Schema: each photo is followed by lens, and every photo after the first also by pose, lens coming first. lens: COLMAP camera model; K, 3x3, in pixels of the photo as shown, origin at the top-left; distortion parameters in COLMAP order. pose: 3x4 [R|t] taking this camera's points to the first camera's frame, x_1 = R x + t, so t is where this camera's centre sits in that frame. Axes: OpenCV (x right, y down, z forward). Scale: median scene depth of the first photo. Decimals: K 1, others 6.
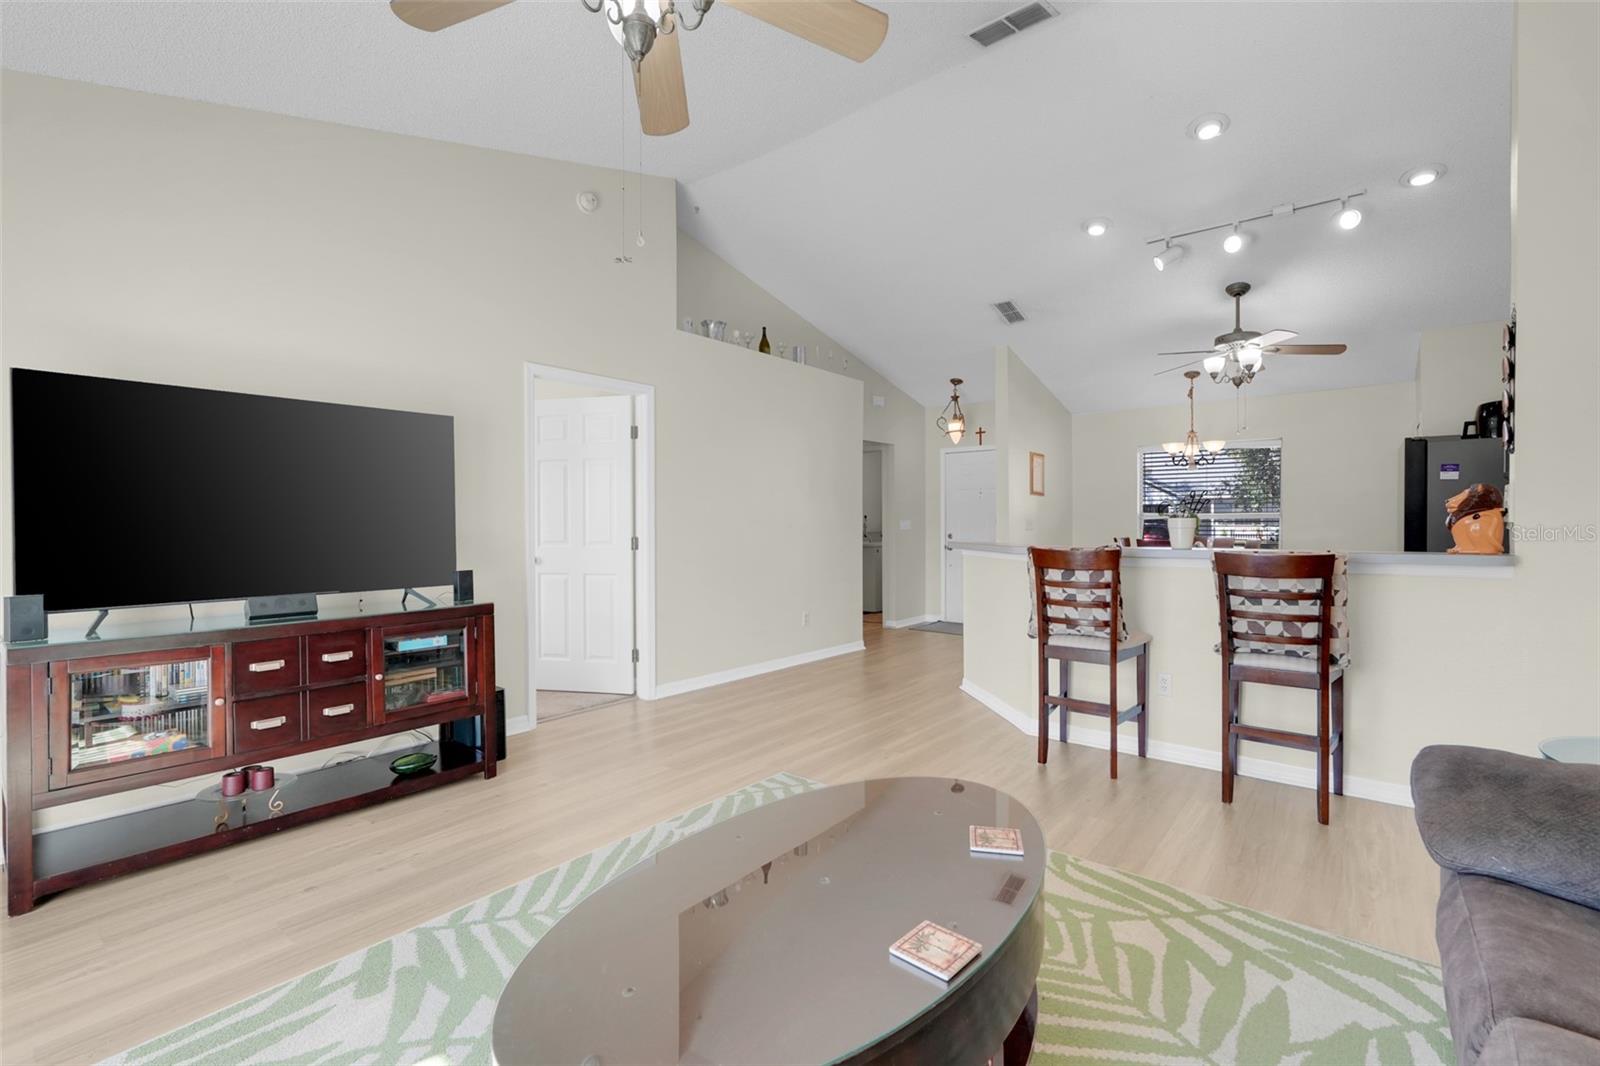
lens RADIAL K [[701.4, 0, 801.2], [0, 701.4, 533.1], [0, 0, 1]] dist [-0.009969, 0.002423]
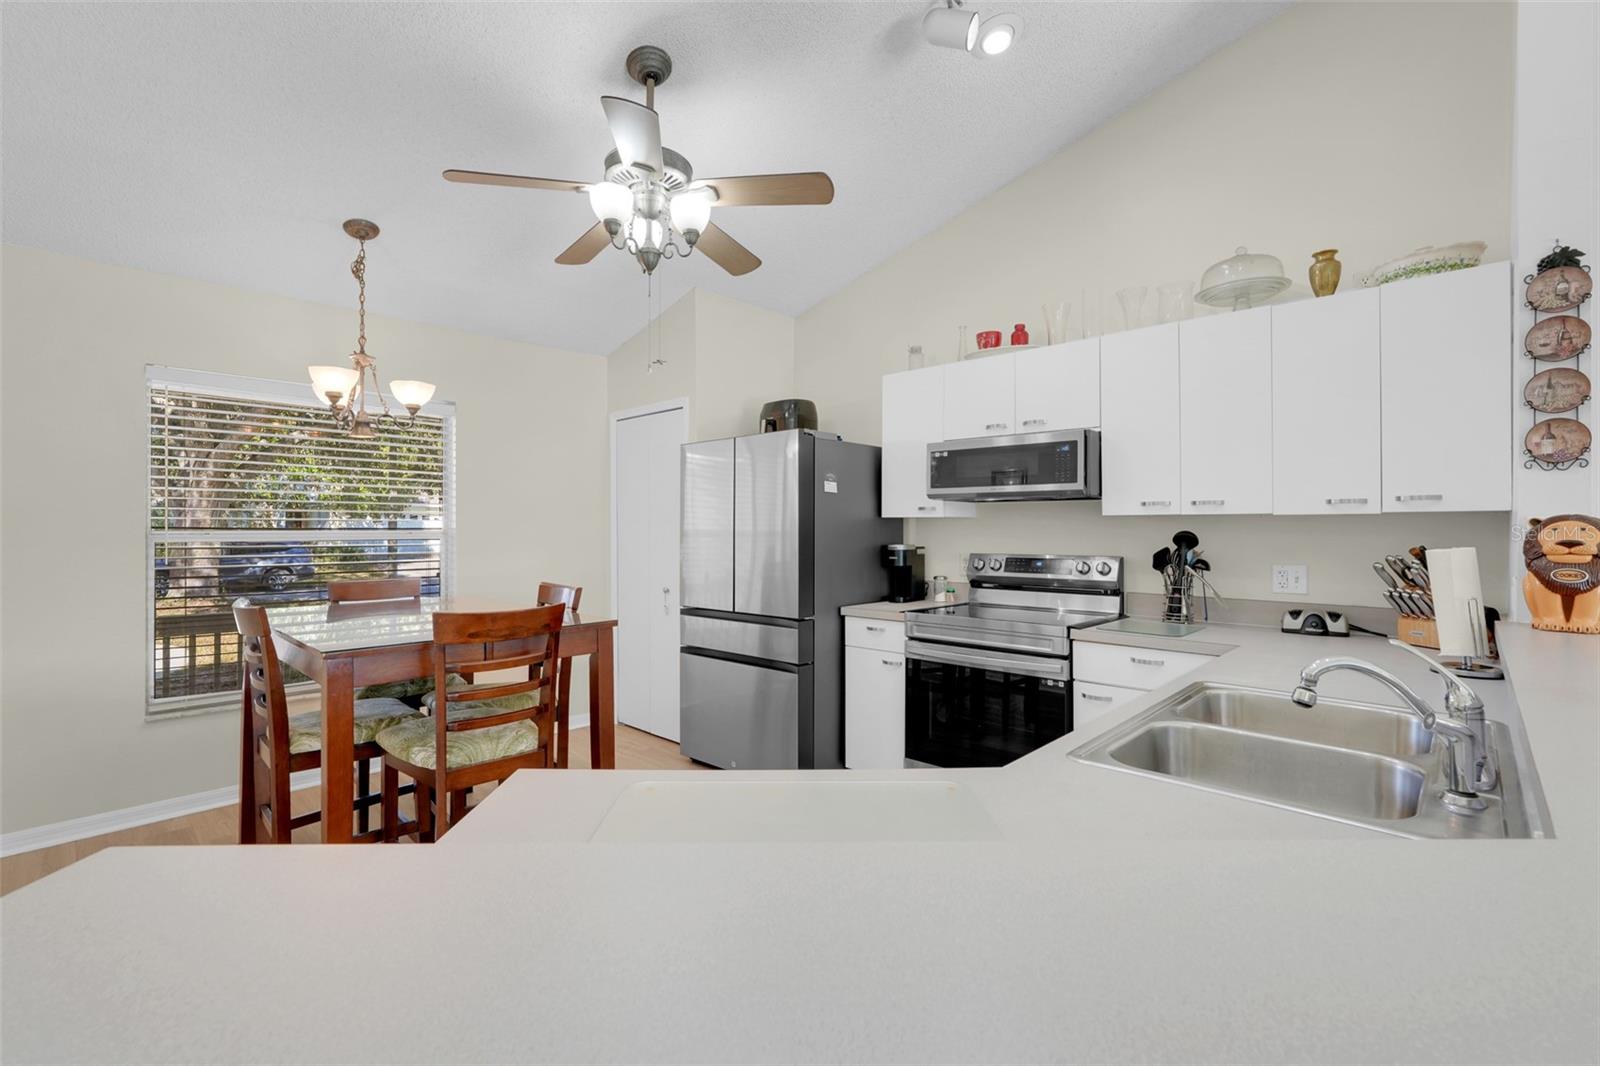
lens RADIAL K [[701.4, 0, 794.8], [0, 701.4, 528.4], [0, 0, 1]] dist [-0.009969, 0.002423]
pose [[0.093293, -0.002552, 0.995635, 0.162534], [0.011718, 0.999930, 0.001465, -0.035450], [-0.995570, 0.011530, 0.093317, 0.859629]]
